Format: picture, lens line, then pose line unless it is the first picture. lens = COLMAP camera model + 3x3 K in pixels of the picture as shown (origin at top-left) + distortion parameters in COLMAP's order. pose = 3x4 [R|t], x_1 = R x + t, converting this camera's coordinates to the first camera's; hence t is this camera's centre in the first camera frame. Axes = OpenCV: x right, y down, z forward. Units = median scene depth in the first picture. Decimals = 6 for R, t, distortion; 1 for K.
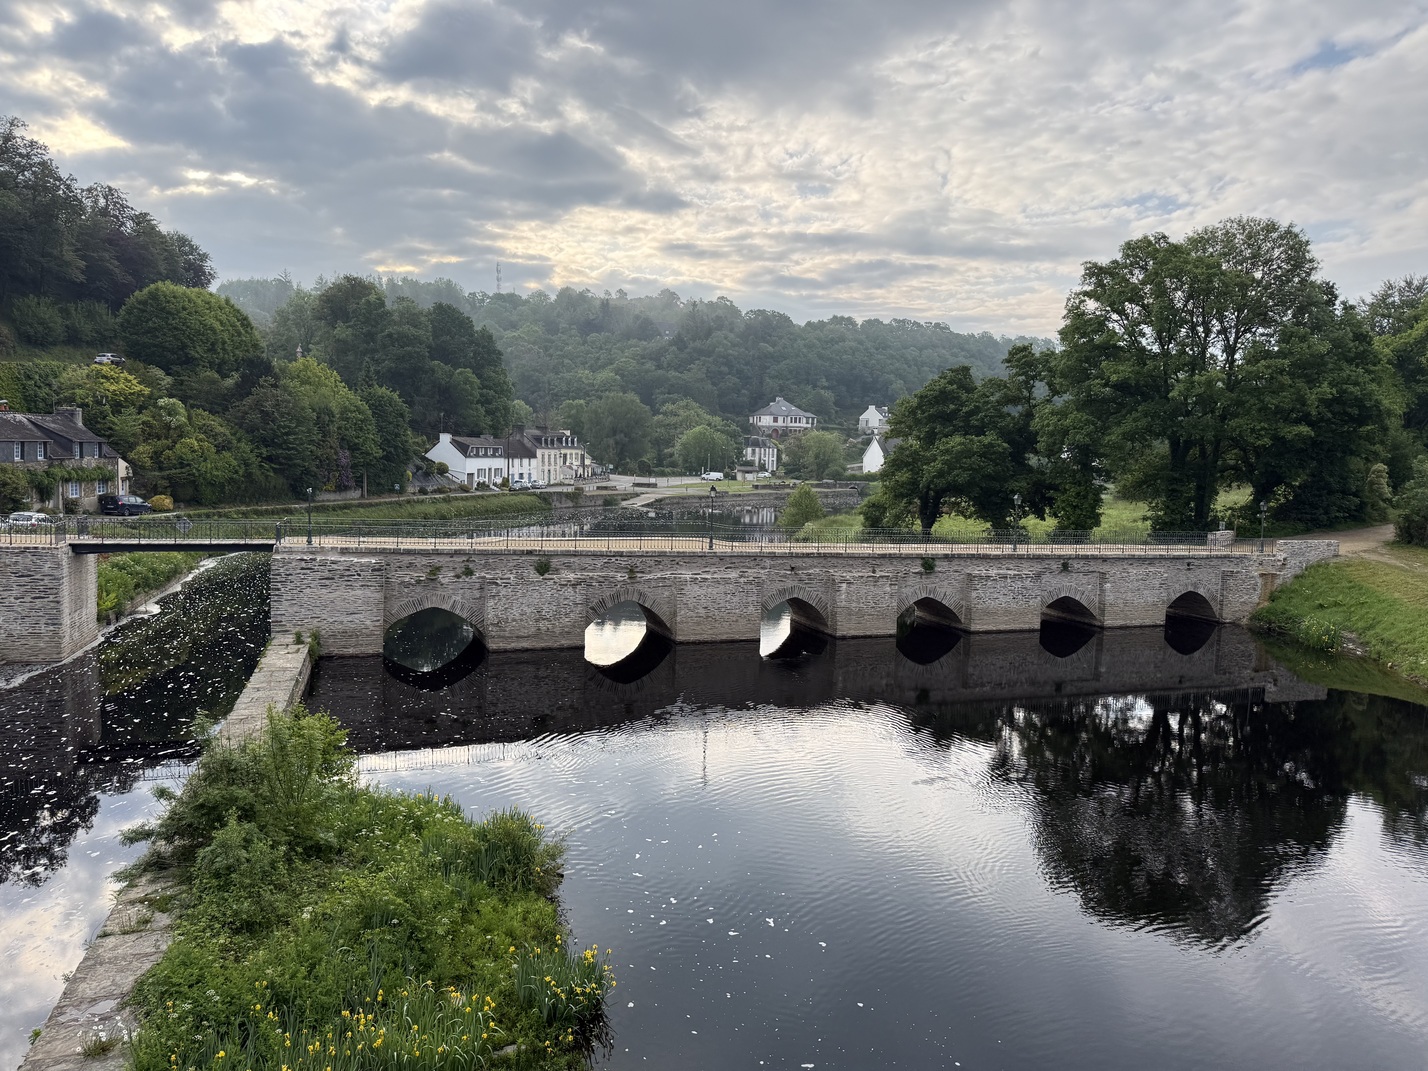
lens RADIAL K [[1008.7, 0, 720.3], [0, 1008.7, 534.2], [0, 0, 1]] dist [-0.007004, -0.004684]
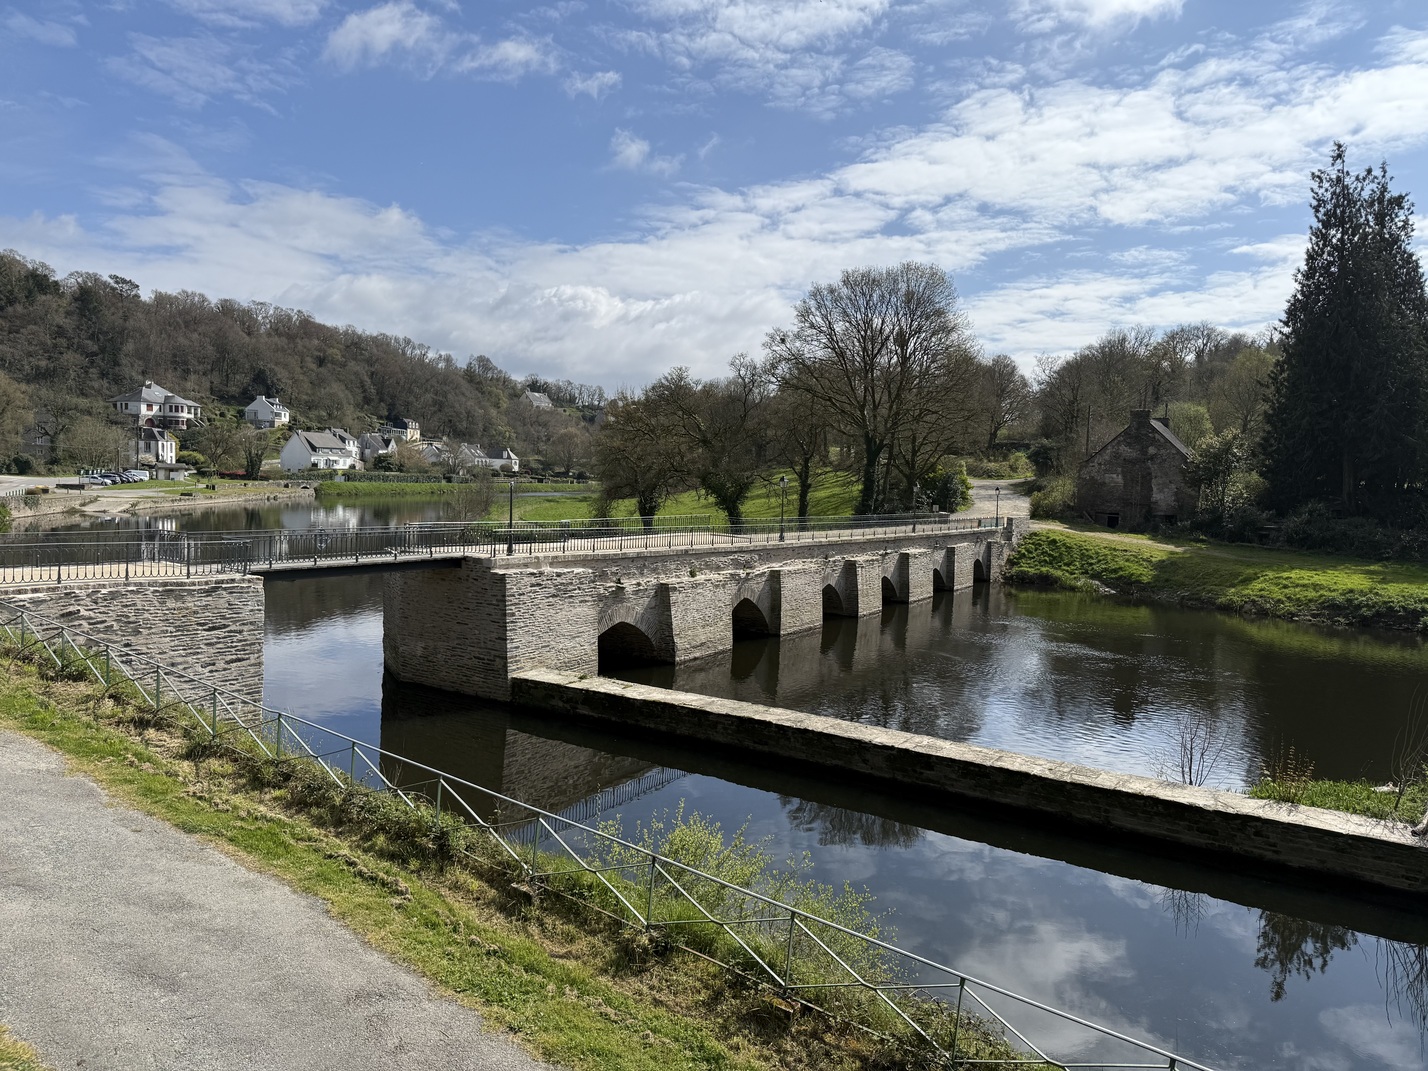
lens RADIAL K [[1008.7, 0, 717.9], [0, 1008.7, 543.1], [0, 0, 1]] dist [-0.007004, -0.004684]
pose [[0.769807, -0.047951, 0.636473, -0.763286], [0.041441, 0.998825, 0.025128, -0.011170], [-0.636930, 0.007032, 0.770889, 0.303913]]
